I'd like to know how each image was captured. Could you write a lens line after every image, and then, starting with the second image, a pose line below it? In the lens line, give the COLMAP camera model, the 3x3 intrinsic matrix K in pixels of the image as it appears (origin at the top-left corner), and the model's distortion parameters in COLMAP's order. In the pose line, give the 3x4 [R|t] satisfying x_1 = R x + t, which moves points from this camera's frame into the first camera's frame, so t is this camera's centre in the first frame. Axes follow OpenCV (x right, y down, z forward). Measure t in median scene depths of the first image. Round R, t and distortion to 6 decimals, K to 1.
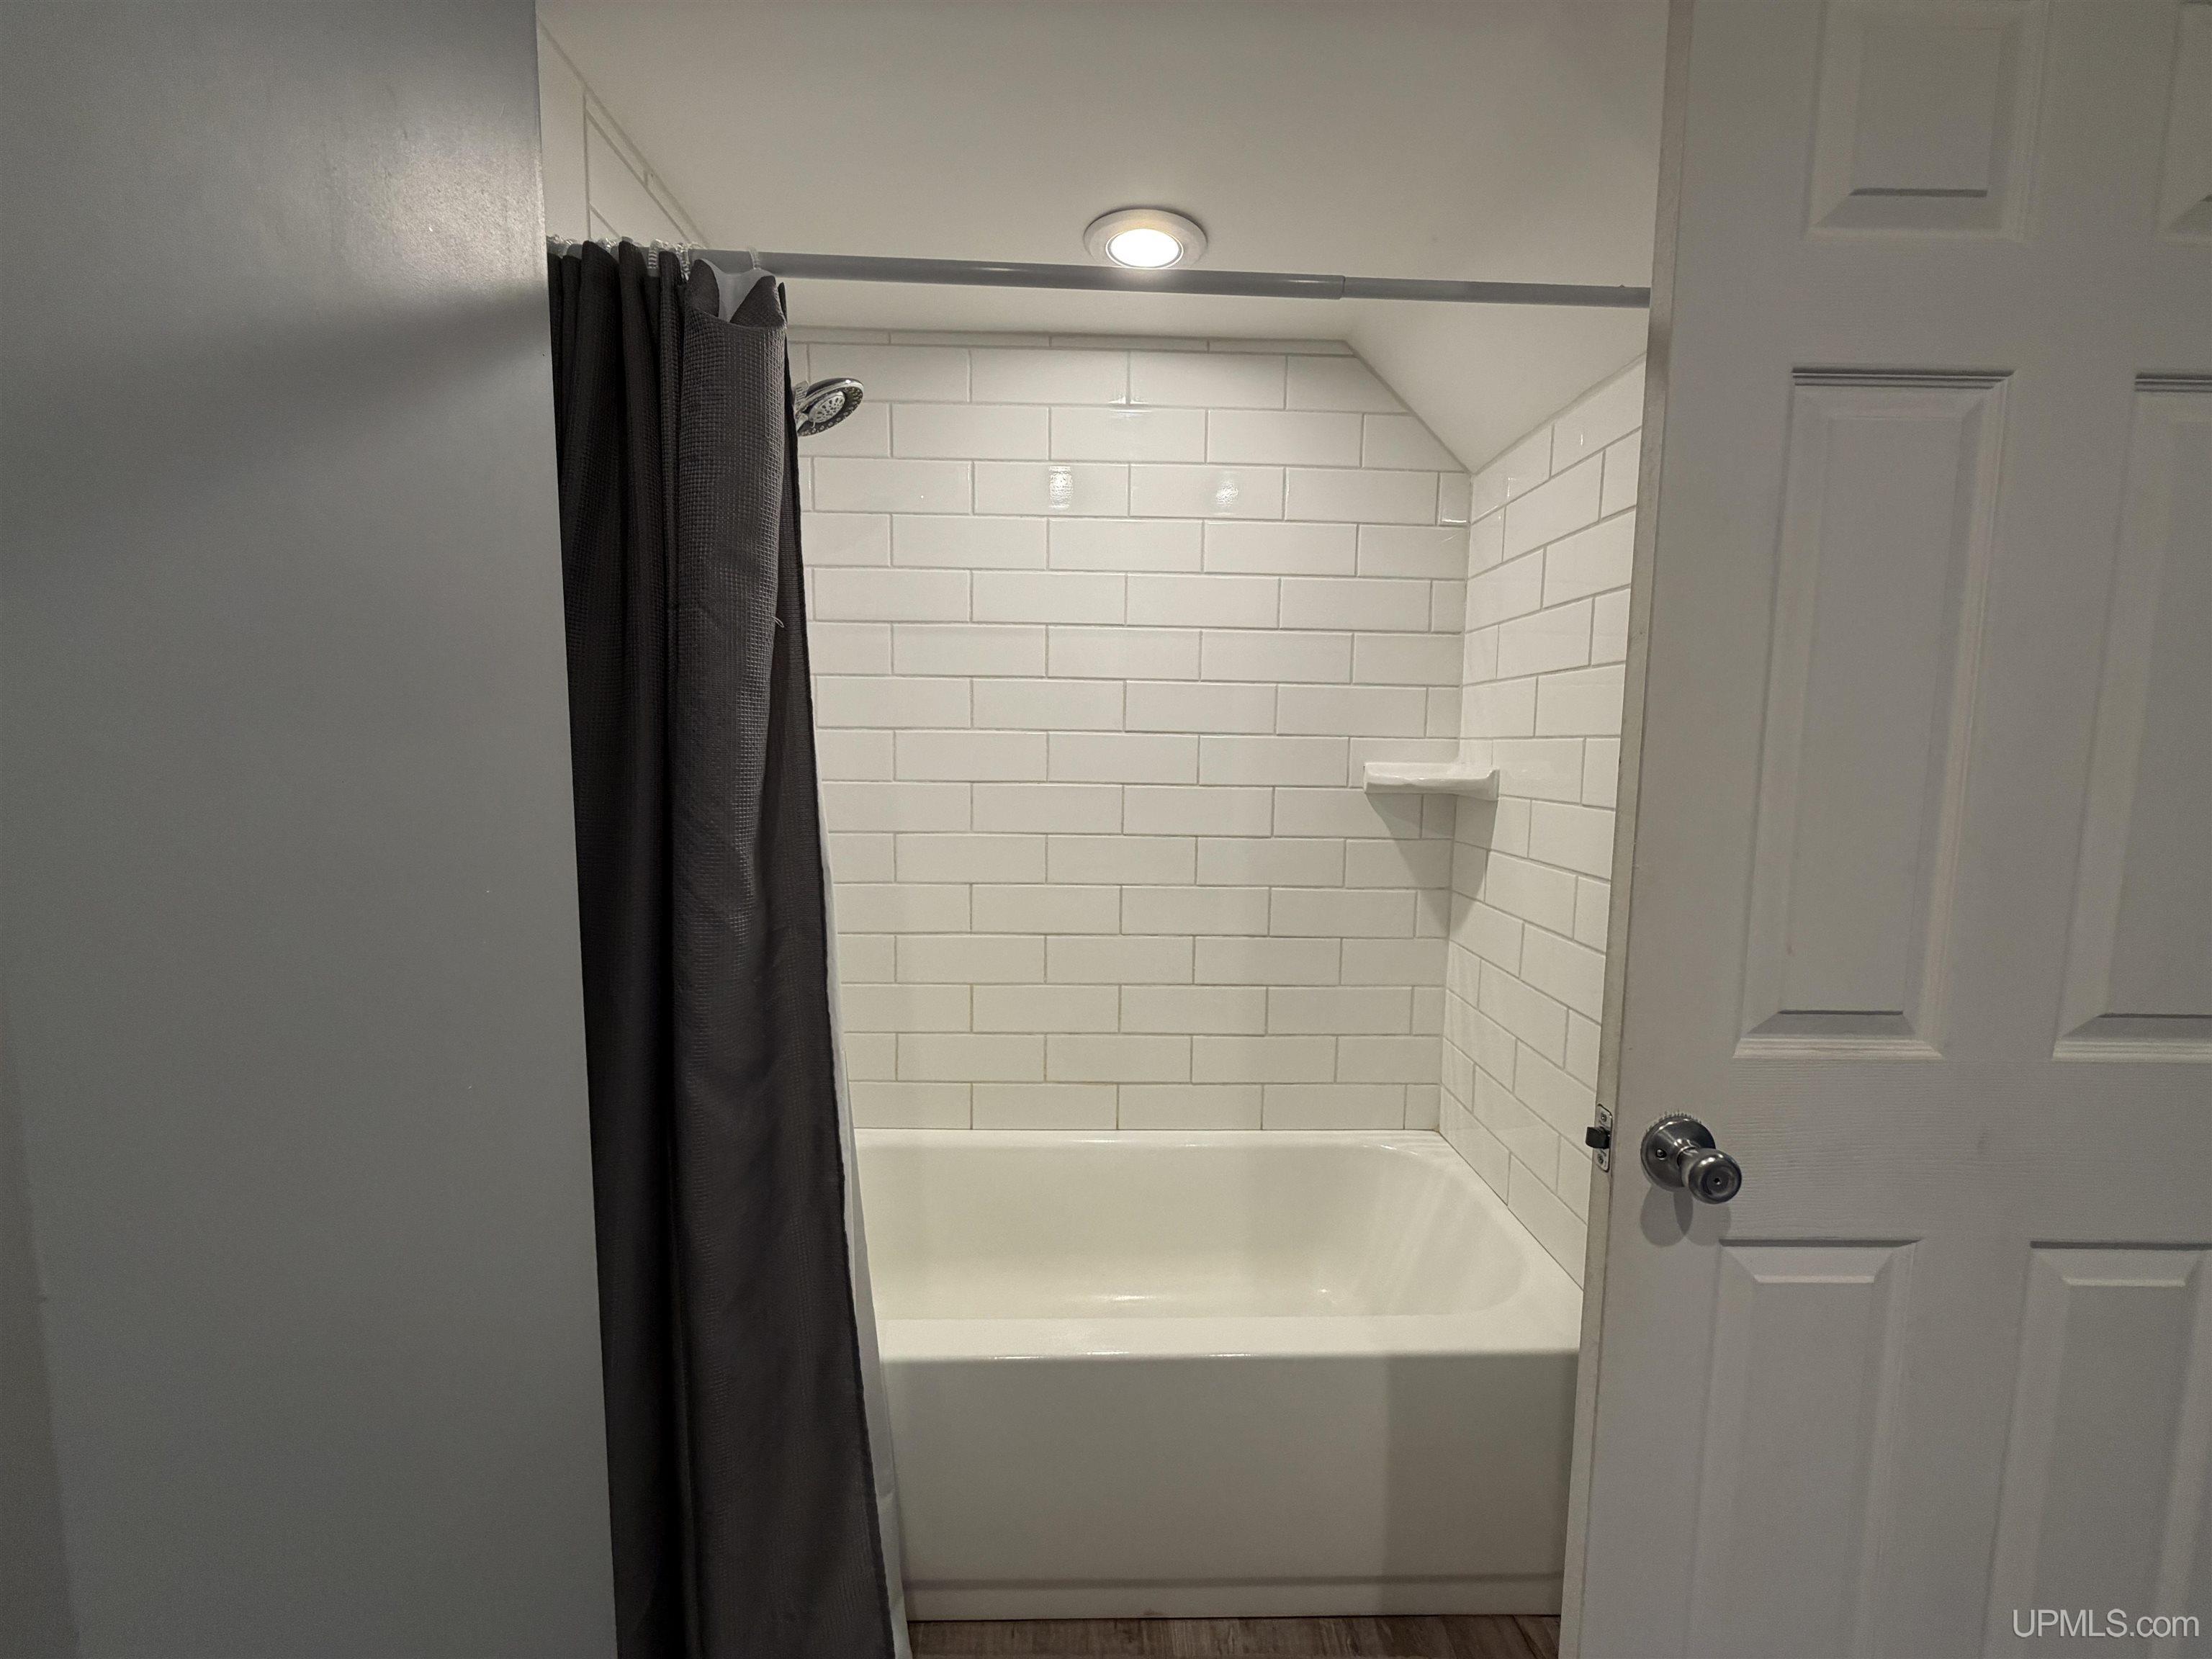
lens RADIAL K [[887.3, 0, 1116.9], [0, 887.3, 837.7], [0, 0, 1]] dist [-0.001346, 0.000960]
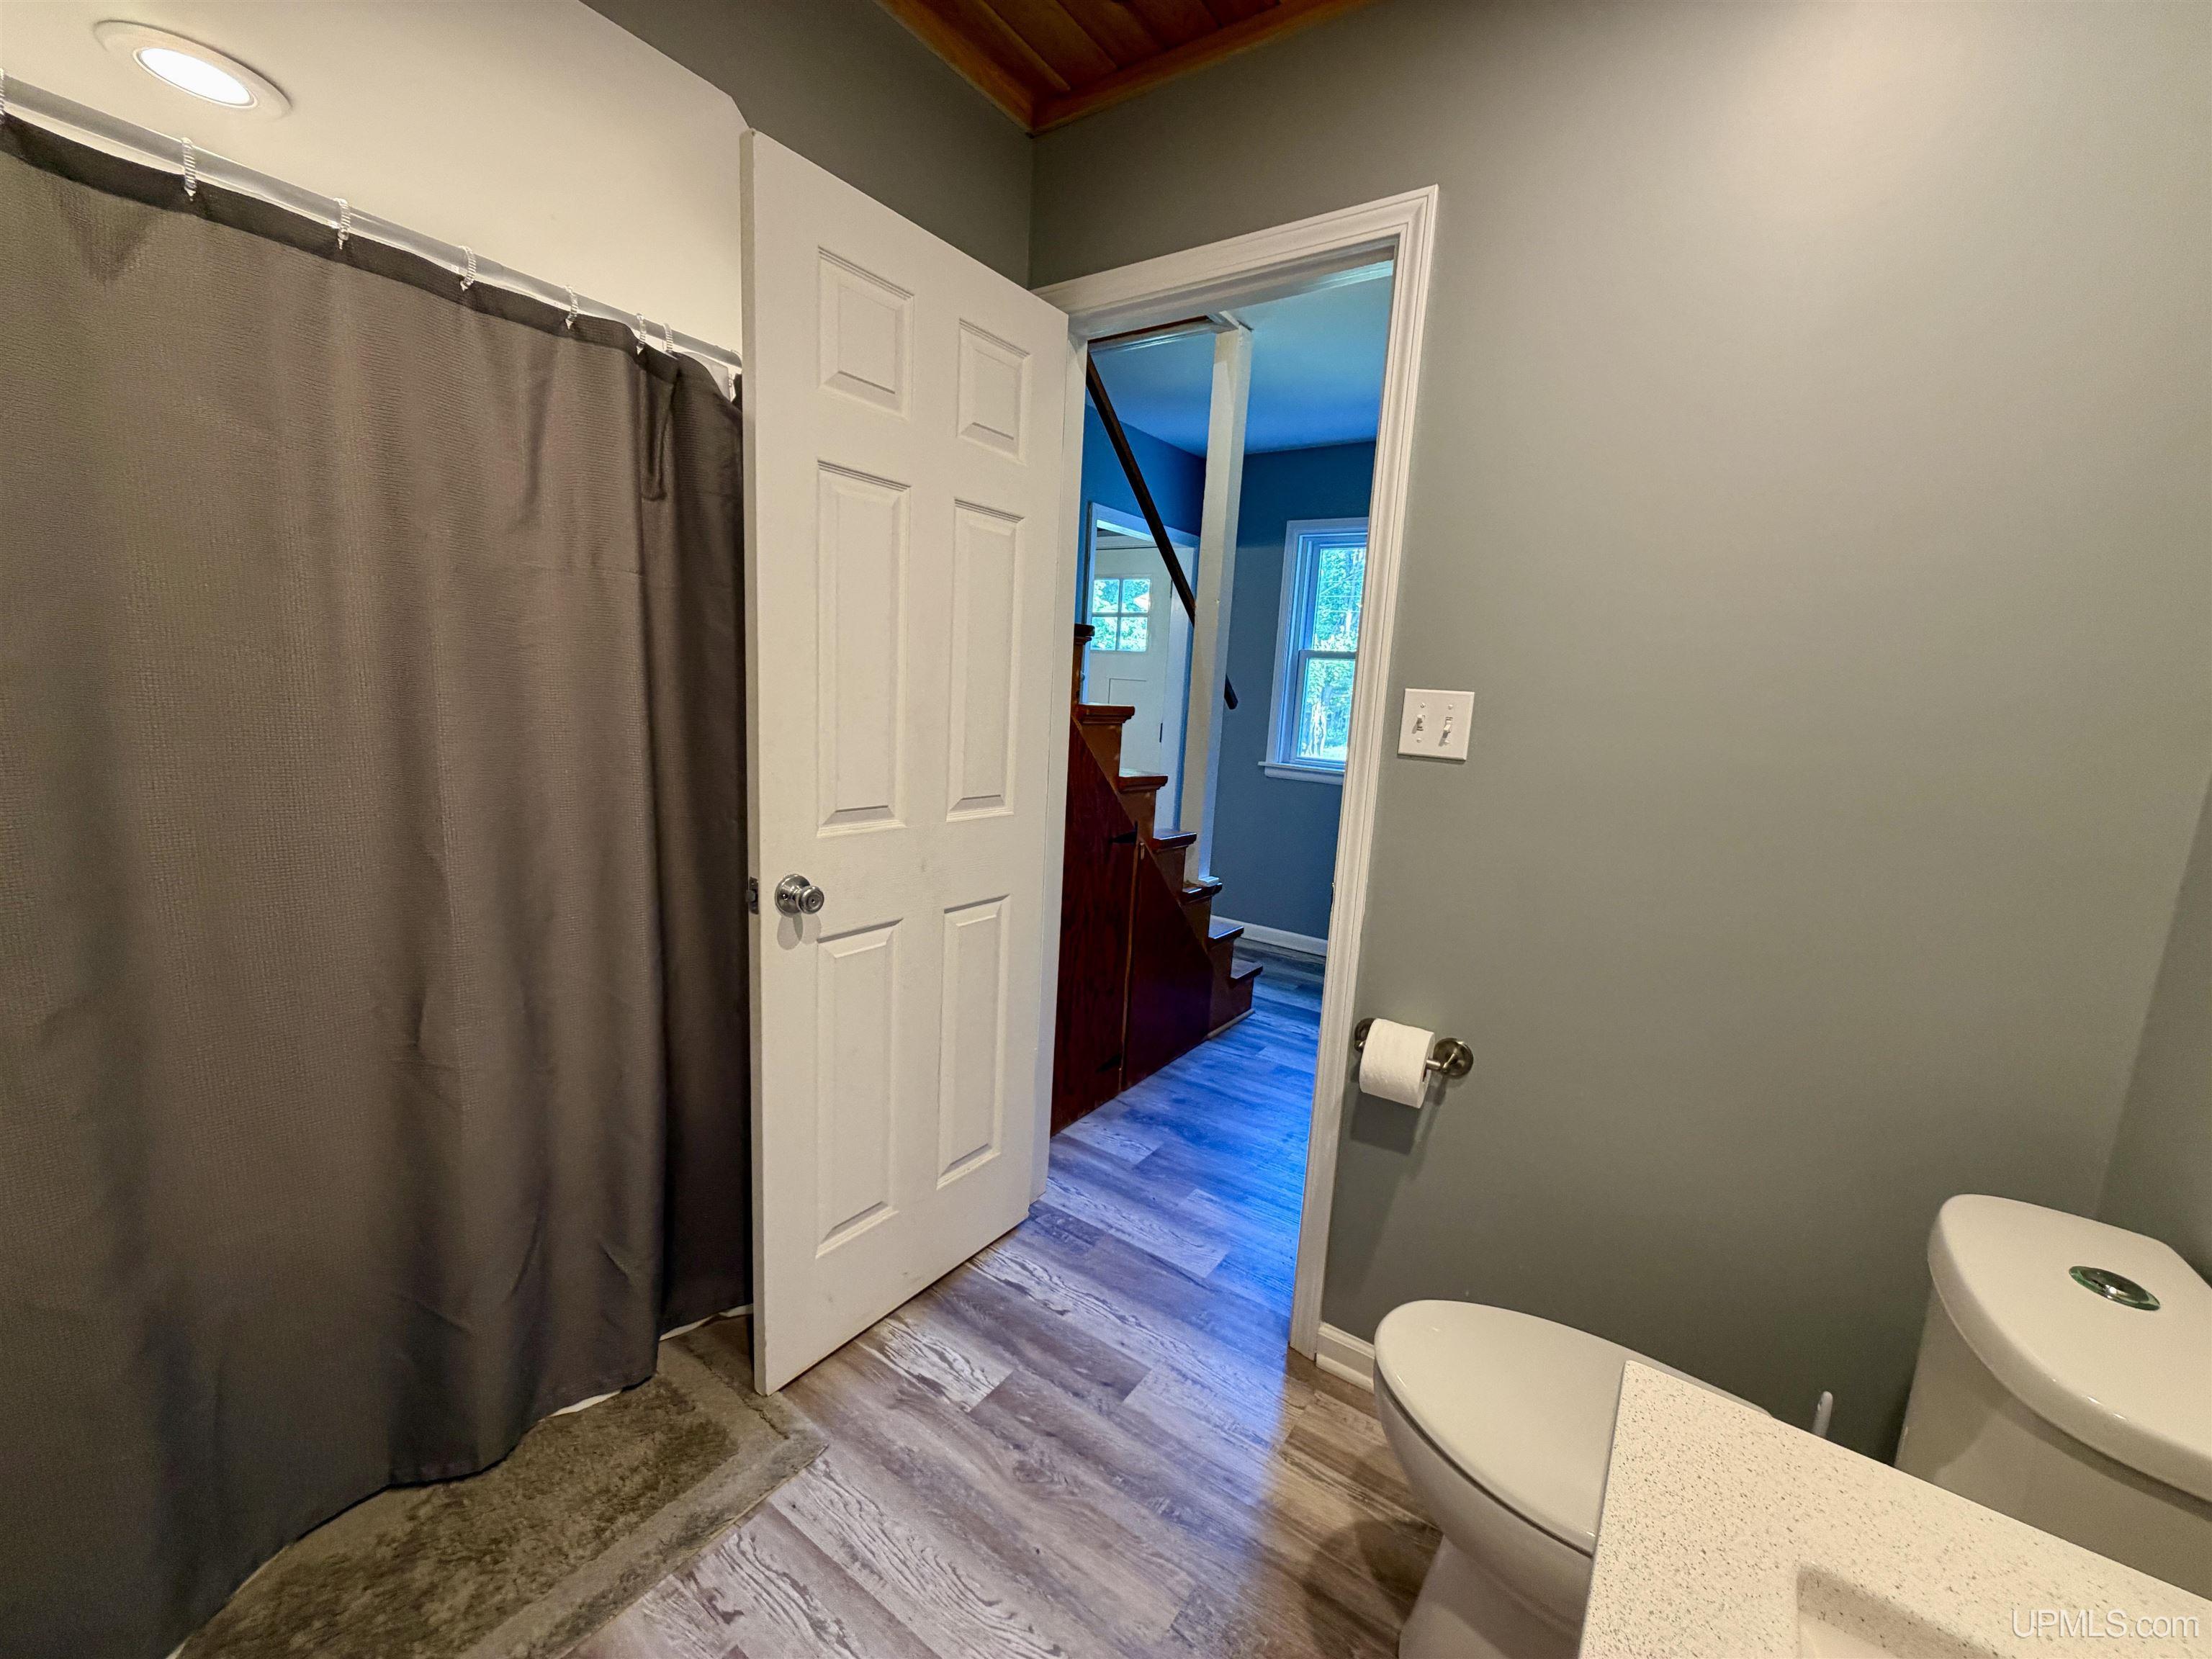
lens RADIAL K [[887.3, 0, 1116.4], [0, 887.3, 829.2], [0, 0, 1]] dist [-0.001346, 0.000960]
pose [[0.589525, -0.109396, 0.800308, -0.401678], [0.031403, 0.993142, 0.112623, 0.041812], [-0.807140, -0.041262, 0.588917, -0.576265]]
